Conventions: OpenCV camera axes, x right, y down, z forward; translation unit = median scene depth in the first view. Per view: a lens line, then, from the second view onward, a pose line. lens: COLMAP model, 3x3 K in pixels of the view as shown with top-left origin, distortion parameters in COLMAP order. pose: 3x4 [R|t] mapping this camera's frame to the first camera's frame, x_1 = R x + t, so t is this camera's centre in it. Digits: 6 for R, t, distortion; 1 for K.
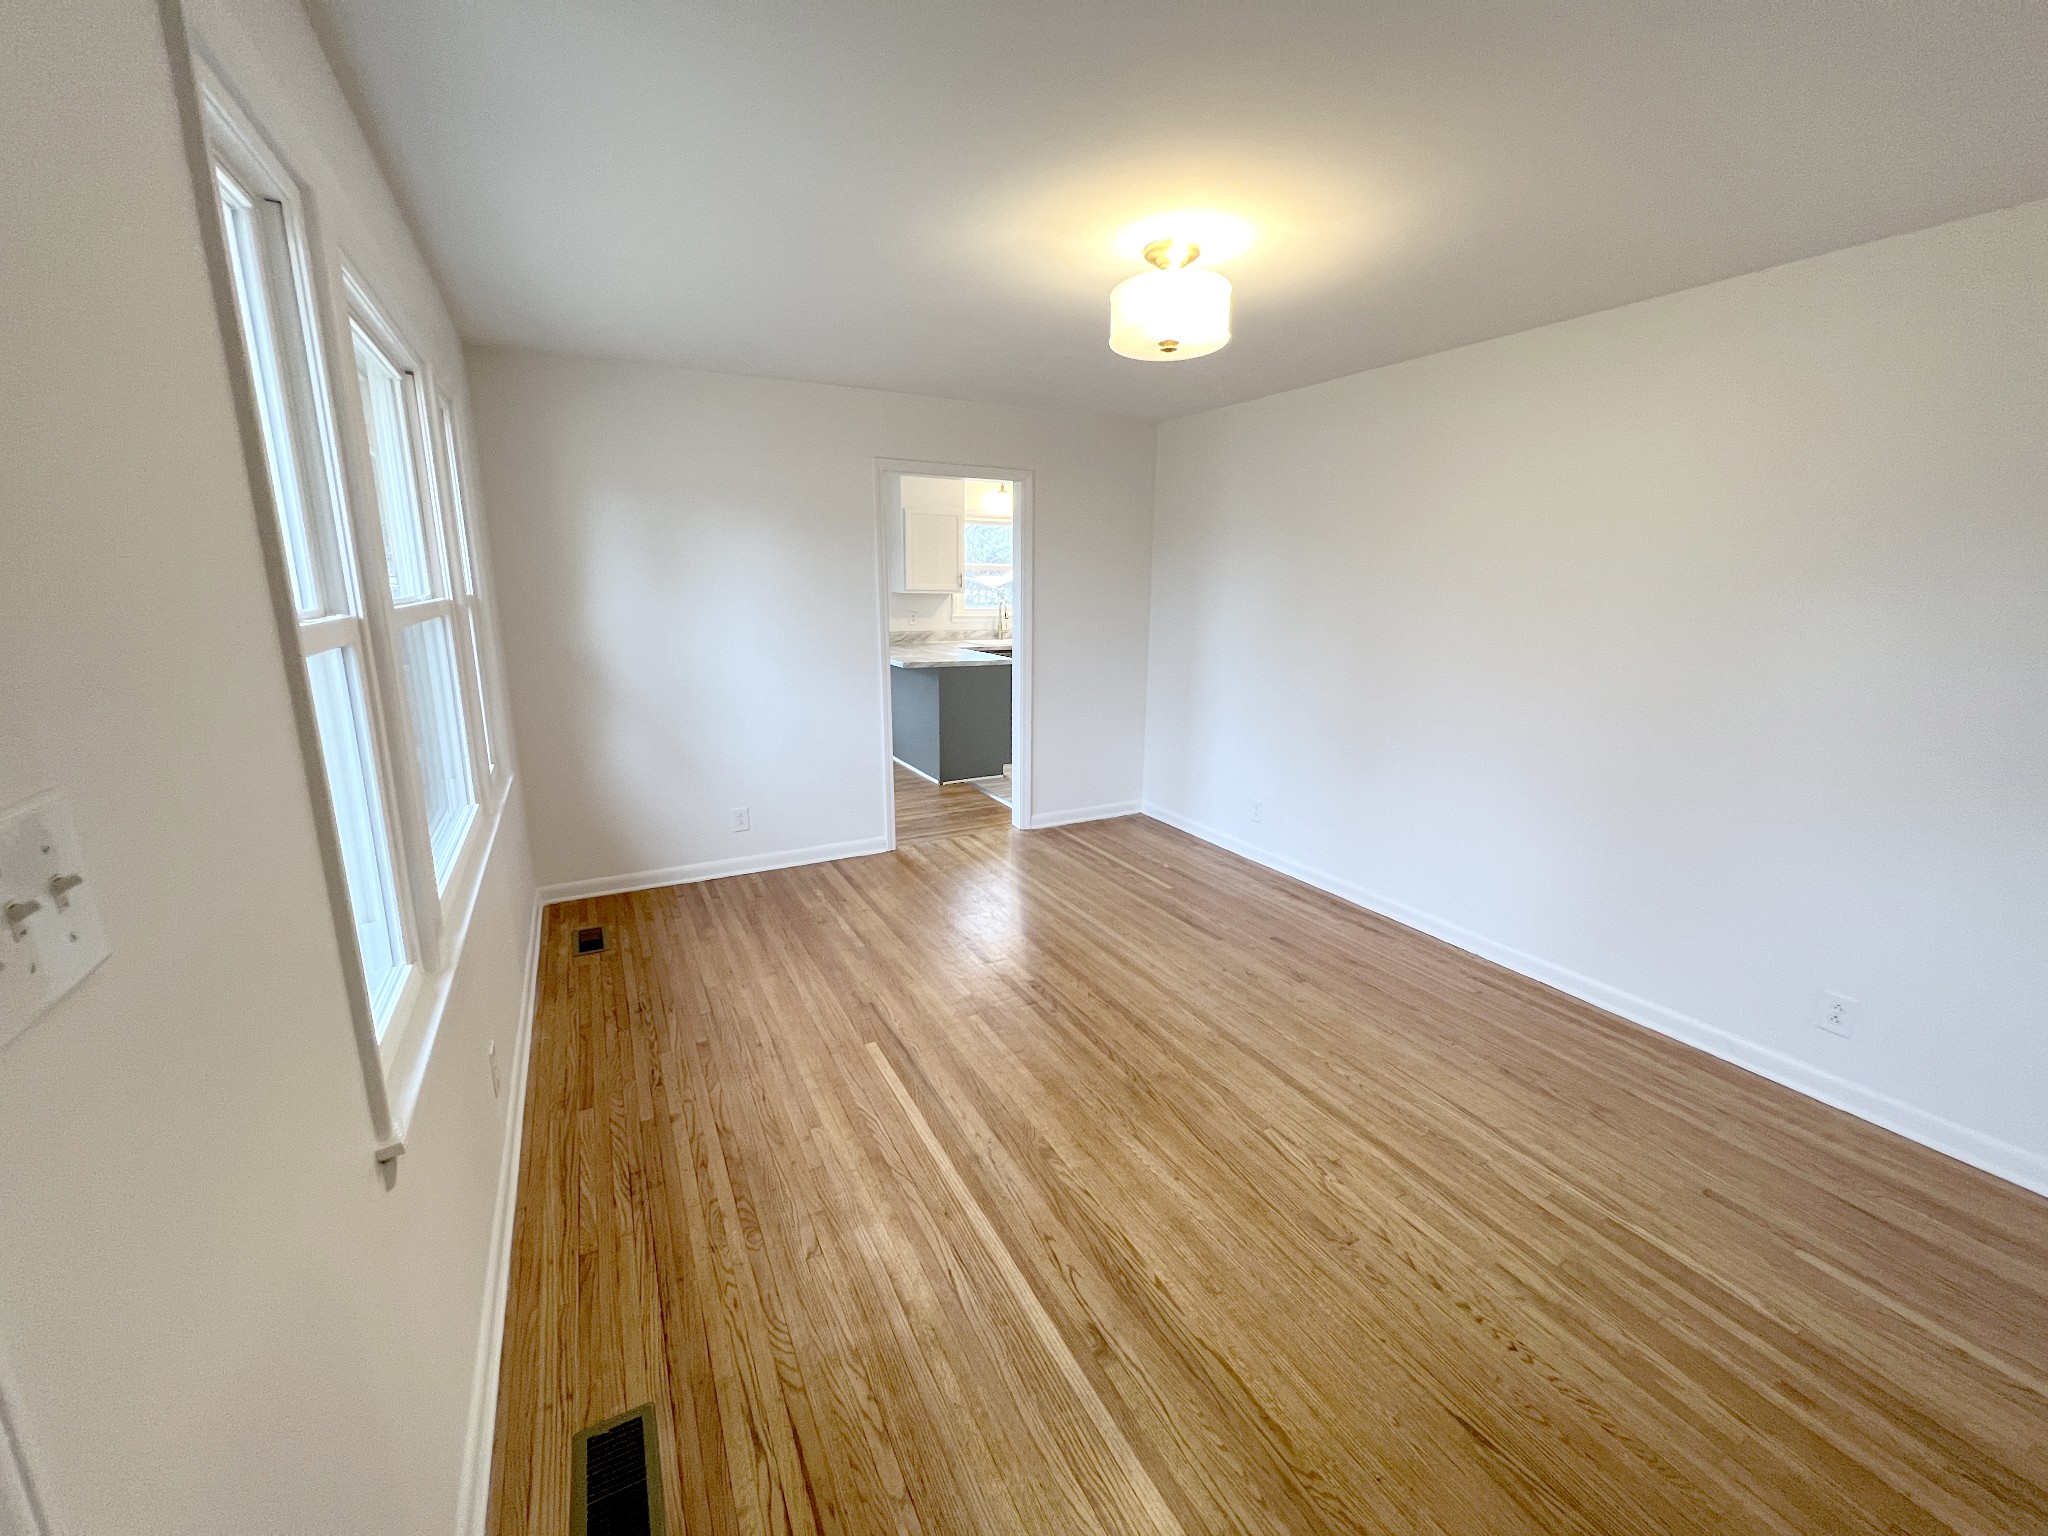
lens RADIAL K [[818.8, 0, 1021.7], [0, 818.8, 766.4], [0, 0, 1]] dist [-0.000867, 0.000658]
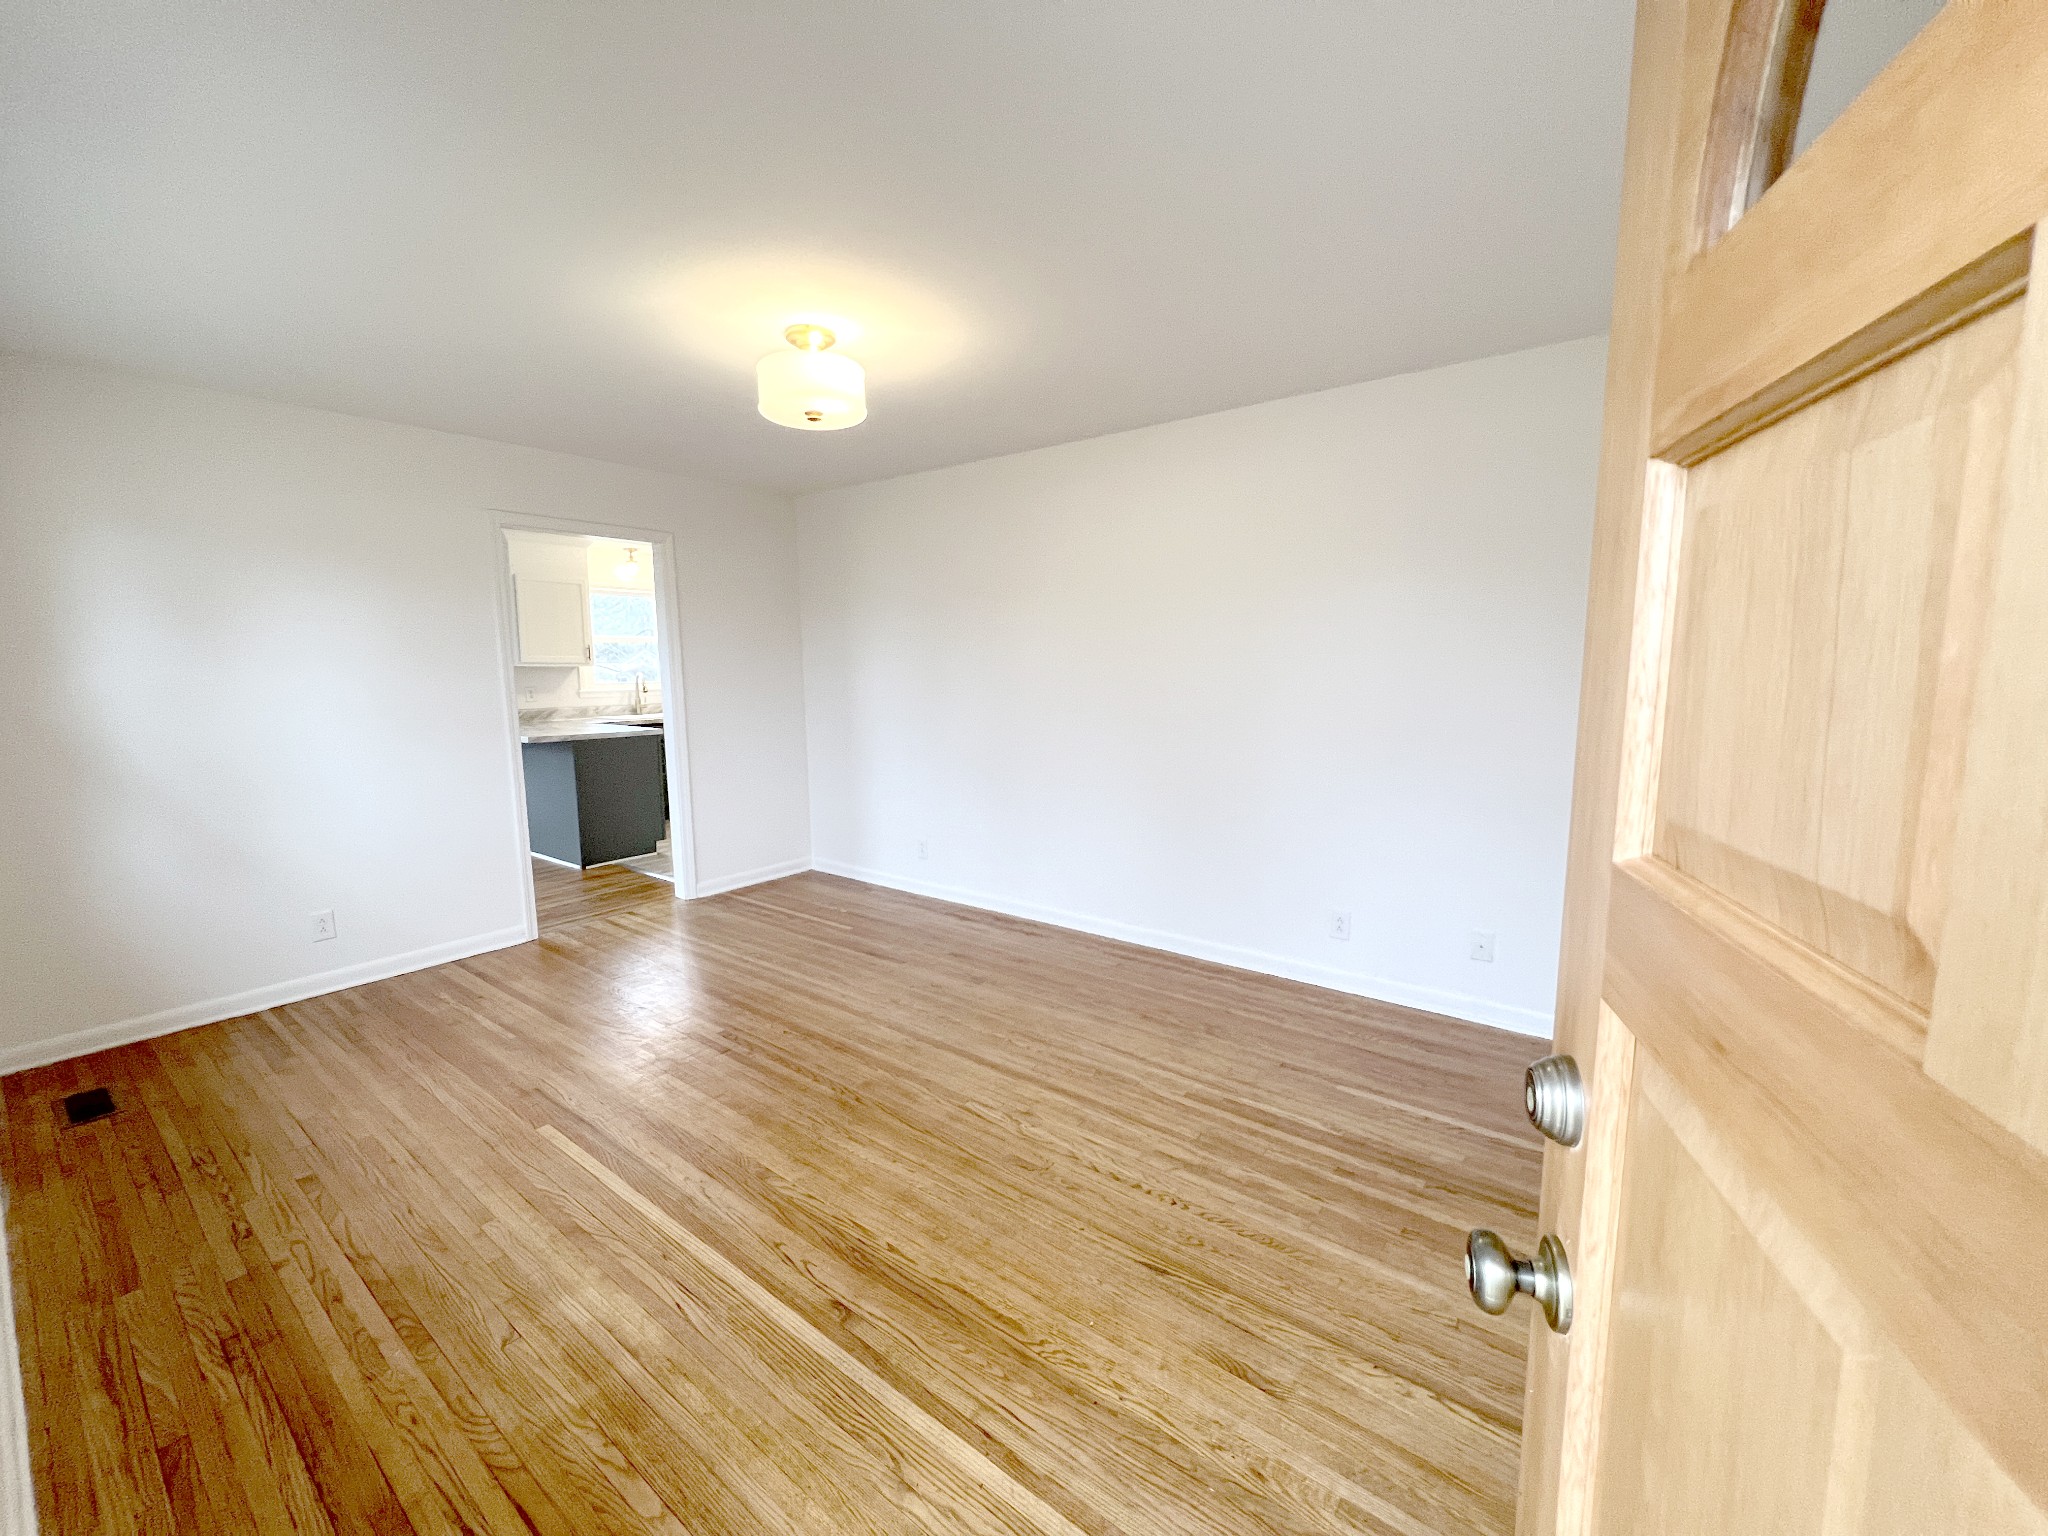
lens RADIAL K [[818.8, 0, 1021.8], [0, 818.8, 763.5], [0, 0, 1]] dist [-0.000867, 0.000658]
pose [[0.909136, -0.068614, 0.410808, -0.053444], [0.110965, 0.990589, -0.080121, 0.080745], [-0.401445, 0.118426, 0.908195, -0.083007]]
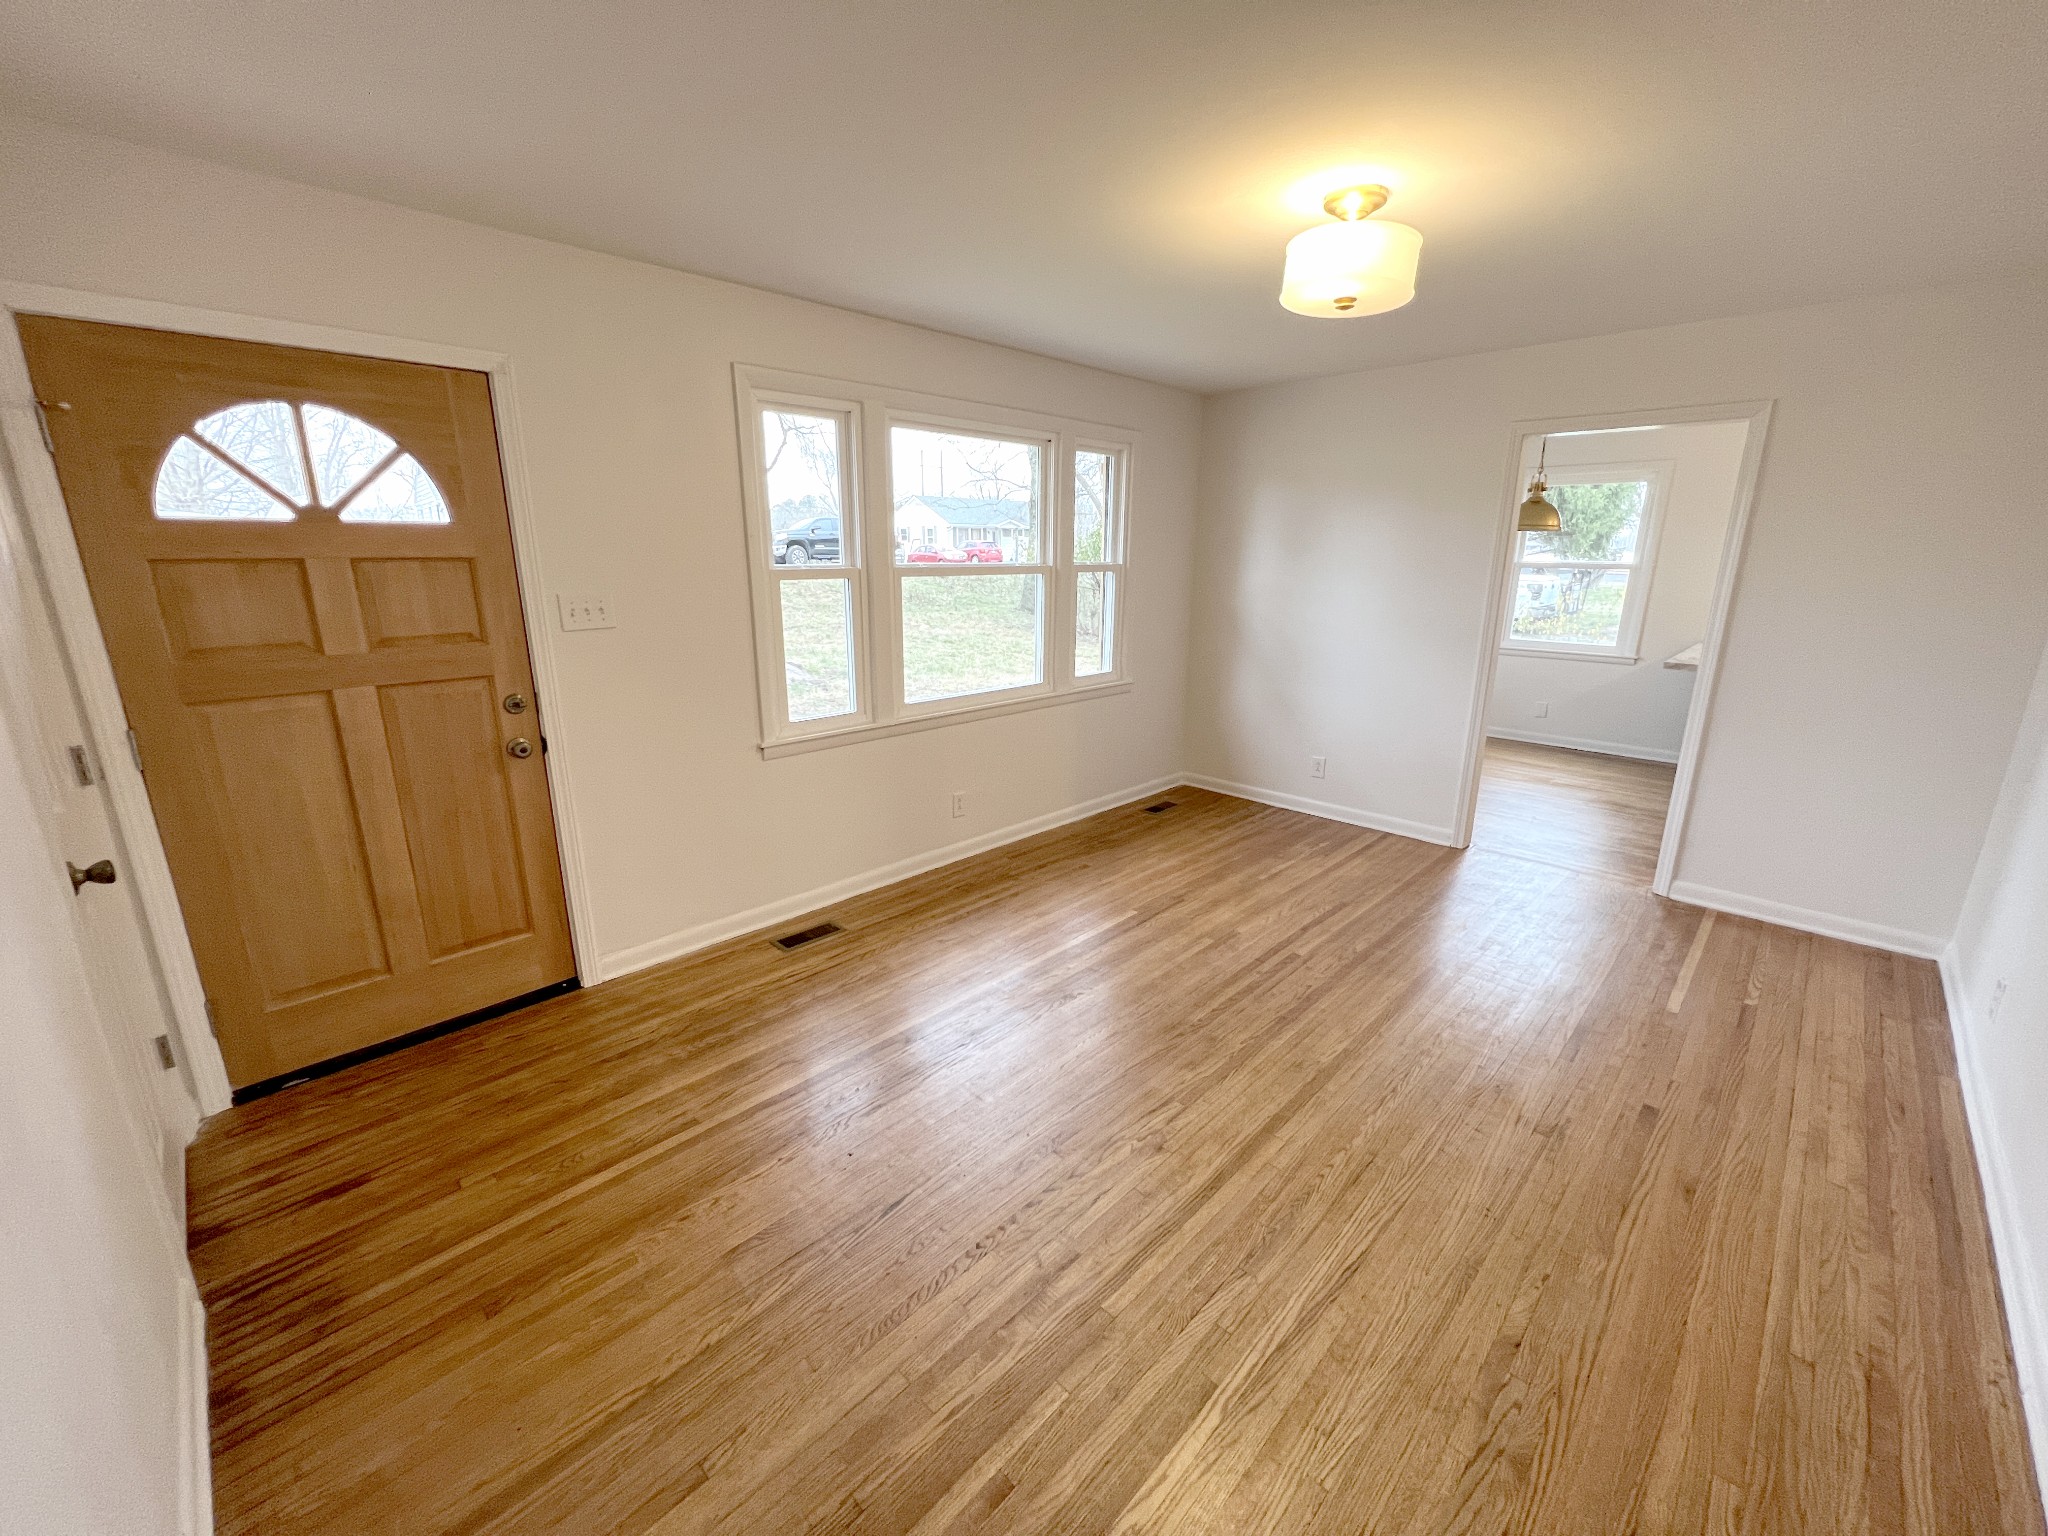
lens RADIAL K [[818.8, 0, 1019.1], [0, 818.8, 764.4], [0, 0, 1]] dist [-0.000867, 0.000658]
pose [[0.292498, 0.235430, -0.926832, 1.008304], [-0.216273, 0.960393, 0.175702, -0.084008], [0.931489, 0.149056, 0.331830, 0.395370]]
